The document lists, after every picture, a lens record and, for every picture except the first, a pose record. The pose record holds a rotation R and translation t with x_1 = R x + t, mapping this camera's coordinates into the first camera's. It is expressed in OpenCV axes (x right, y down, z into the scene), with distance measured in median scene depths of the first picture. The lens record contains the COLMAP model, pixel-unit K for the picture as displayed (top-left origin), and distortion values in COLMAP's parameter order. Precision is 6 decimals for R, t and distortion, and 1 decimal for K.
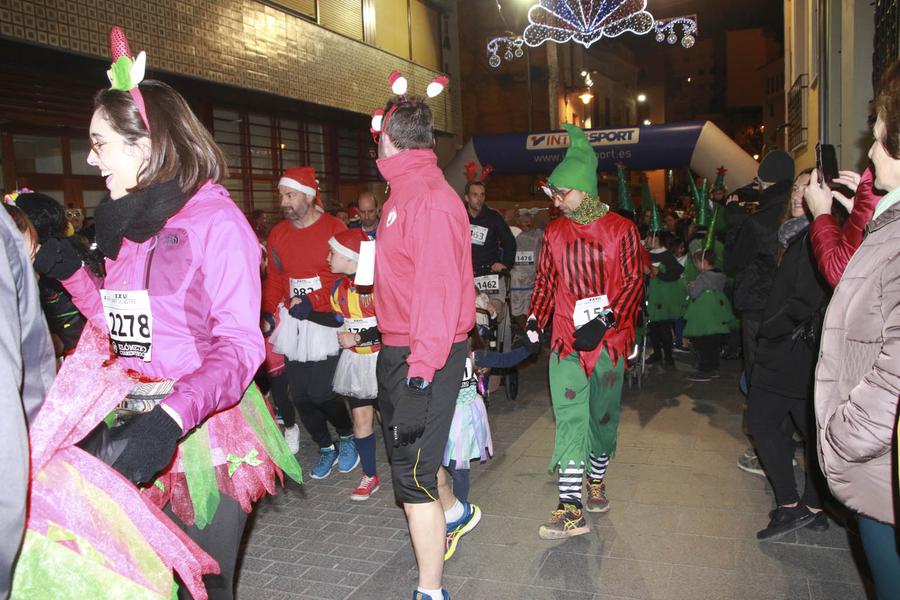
lens RADIAL K [[750.8, 0, 447.6], [0, 750.8, 307.0], [0, 0, 1]] dist [-0.166298, 0.131830]
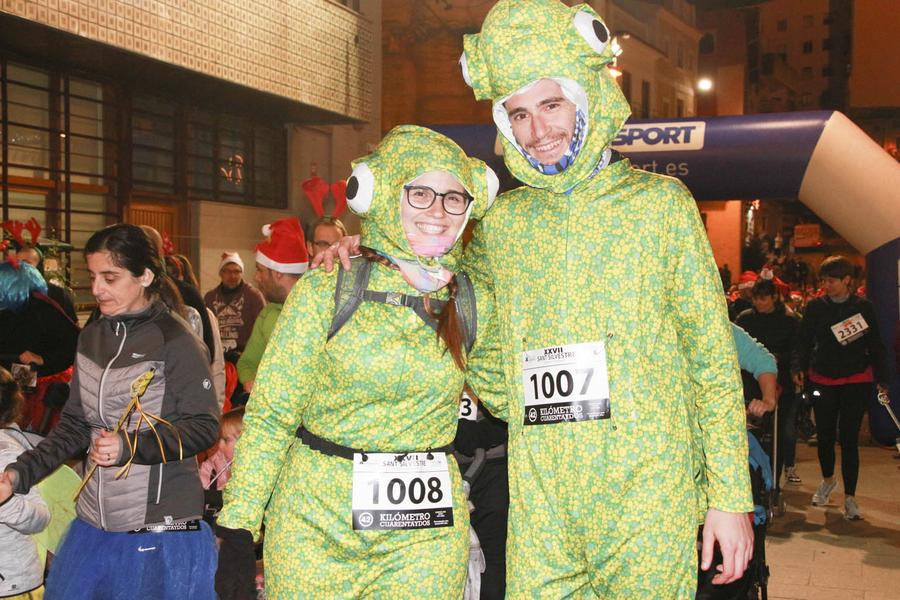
lens RADIAL K [[1266.7, 0, 445.0], [0, 1266.7, 288.5], [0, 0, 1]] dist [0.044857, 0.118574]
pose [[0.997400, 0.041827, 0.058675, 0.022304], [-0.035034, 0.993048, -0.112375, -0.011980], [-0.062968, 0.110027, 0.991932, 0.110655]]
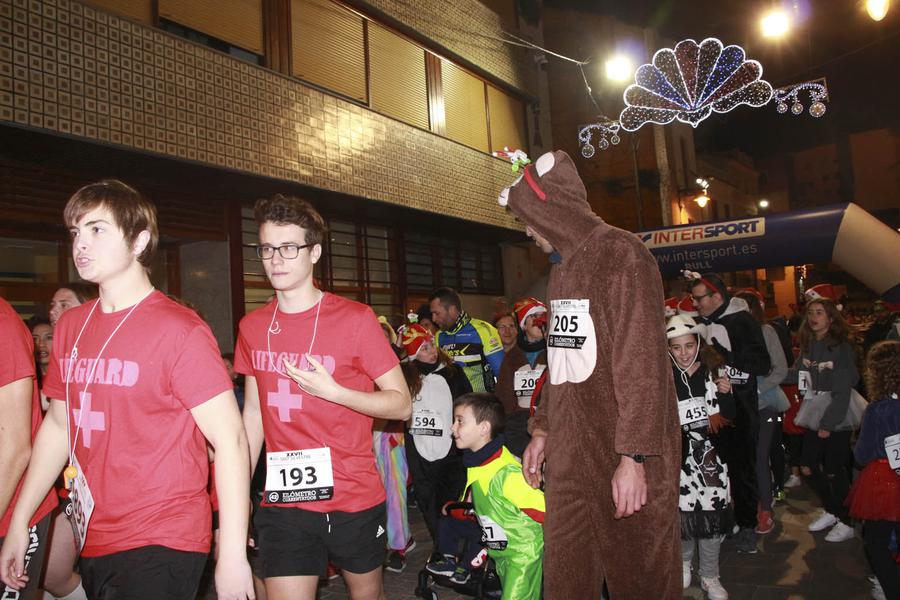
lens RADIAL K [[749.6, 0, 444.6], [0, 749.6, 293.2], [0, 0, 1]] dist [-0.168645, 0.136648]
pose [[0.985762, -0.032798, -0.164918, 0.037977], [0.002424, 0.983463, -0.181094, -0.011178], [0.168130, 0.178116, 0.969540, 0.163671]]
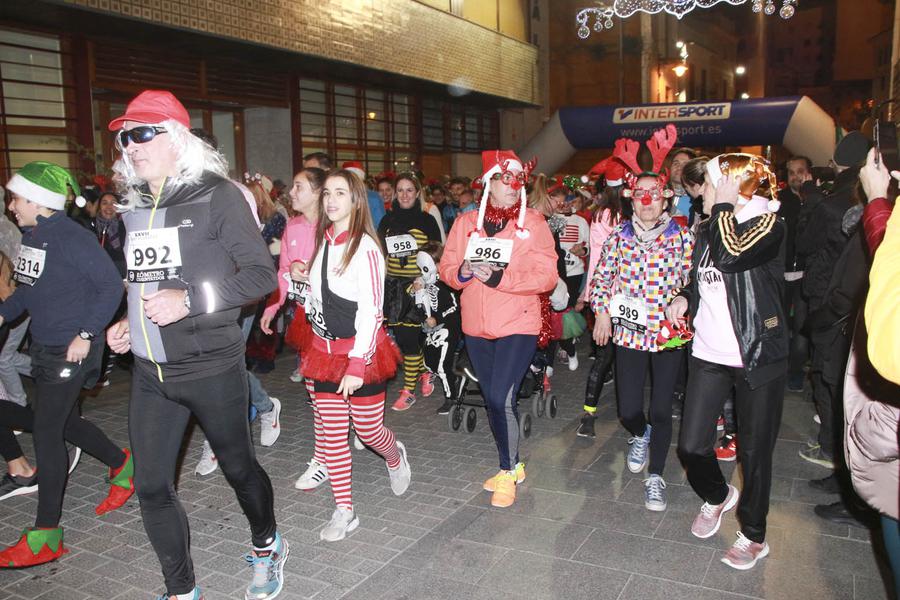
lens RADIAL K [[750.8, 0, 447.6], [0, 750.8, 307.0], [0, 0, 1]] dist [-0.166298, 0.131830]
pose [[0.992781, 0.037101, -0.114062, 0.009364], [-0.032622, 0.998631, 0.040884, -0.001538], [0.115422, -0.036868, 0.992632, -0.003505]]
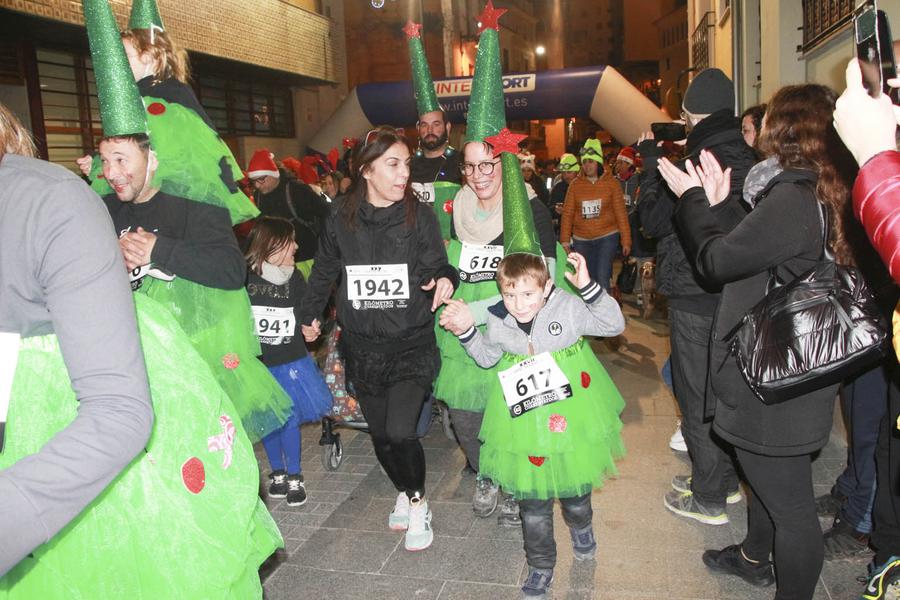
lens RADIAL K [[747.7, 0, 447.4], [0, 747.7, 293.6], [0, 0, 1]] dist [-0.155832, 0.119296]
pose [[0.991787, -0.032616, 0.123672, 0.027474], [0.027604, 0.998735, 0.042031, -0.009233], [-0.124886, -0.038272, 0.991433, 0.086974]]
